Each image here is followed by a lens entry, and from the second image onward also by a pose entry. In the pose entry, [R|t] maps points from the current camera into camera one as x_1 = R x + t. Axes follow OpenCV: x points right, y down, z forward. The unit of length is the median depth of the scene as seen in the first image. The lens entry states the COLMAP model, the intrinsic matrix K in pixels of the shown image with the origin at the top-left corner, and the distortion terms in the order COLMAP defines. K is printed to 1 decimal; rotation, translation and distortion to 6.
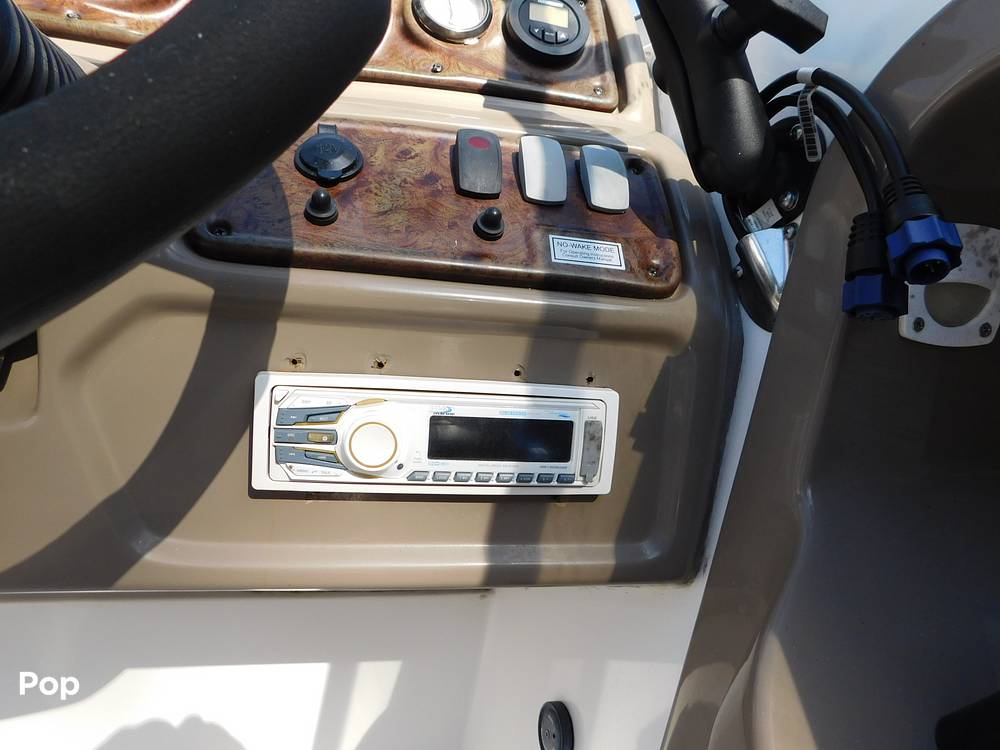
lens RADIAL K [[659.8, 0, 502.1], [0, 659.8, 373.5], [0, 0, 1]] dist [-0.075975, 0.059413]
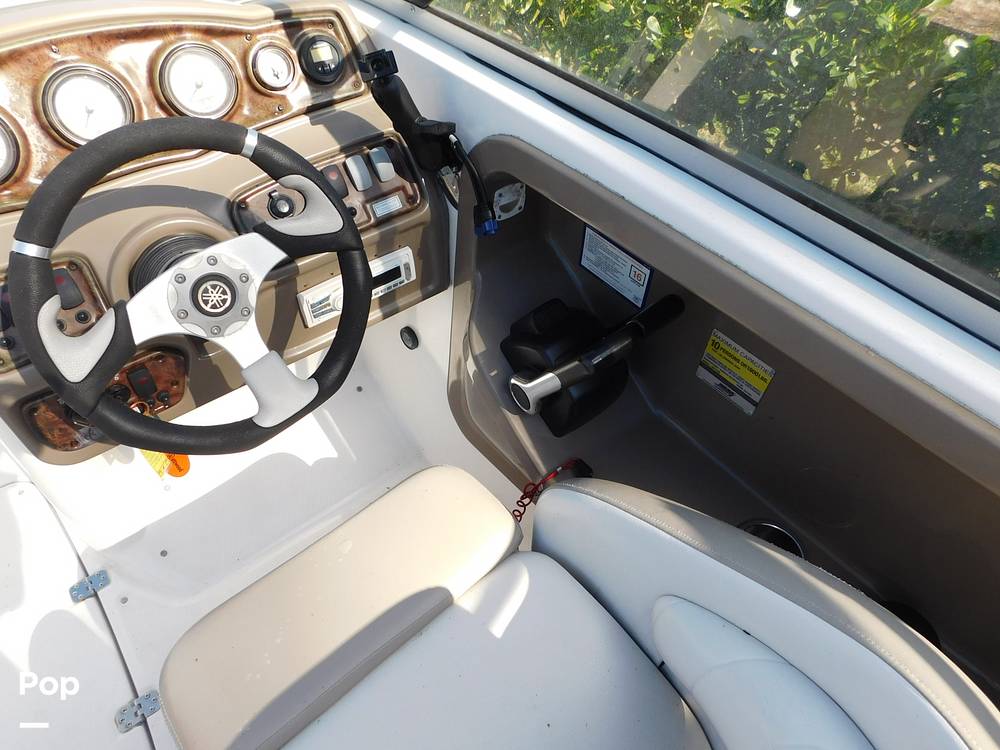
lens RADIAL K [[659.8, 0, 502.1], [0, 659.8, 373.5], [0, 0, 1]] dist [-0.075975, 0.059413]
pose [[0.901596, -0.372708, 0.219573, -0.285845], [0.147638, 0.742238, 0.653671, -1.346194], [-0.406604, -0.556930, 0.724225, -1.483716]]
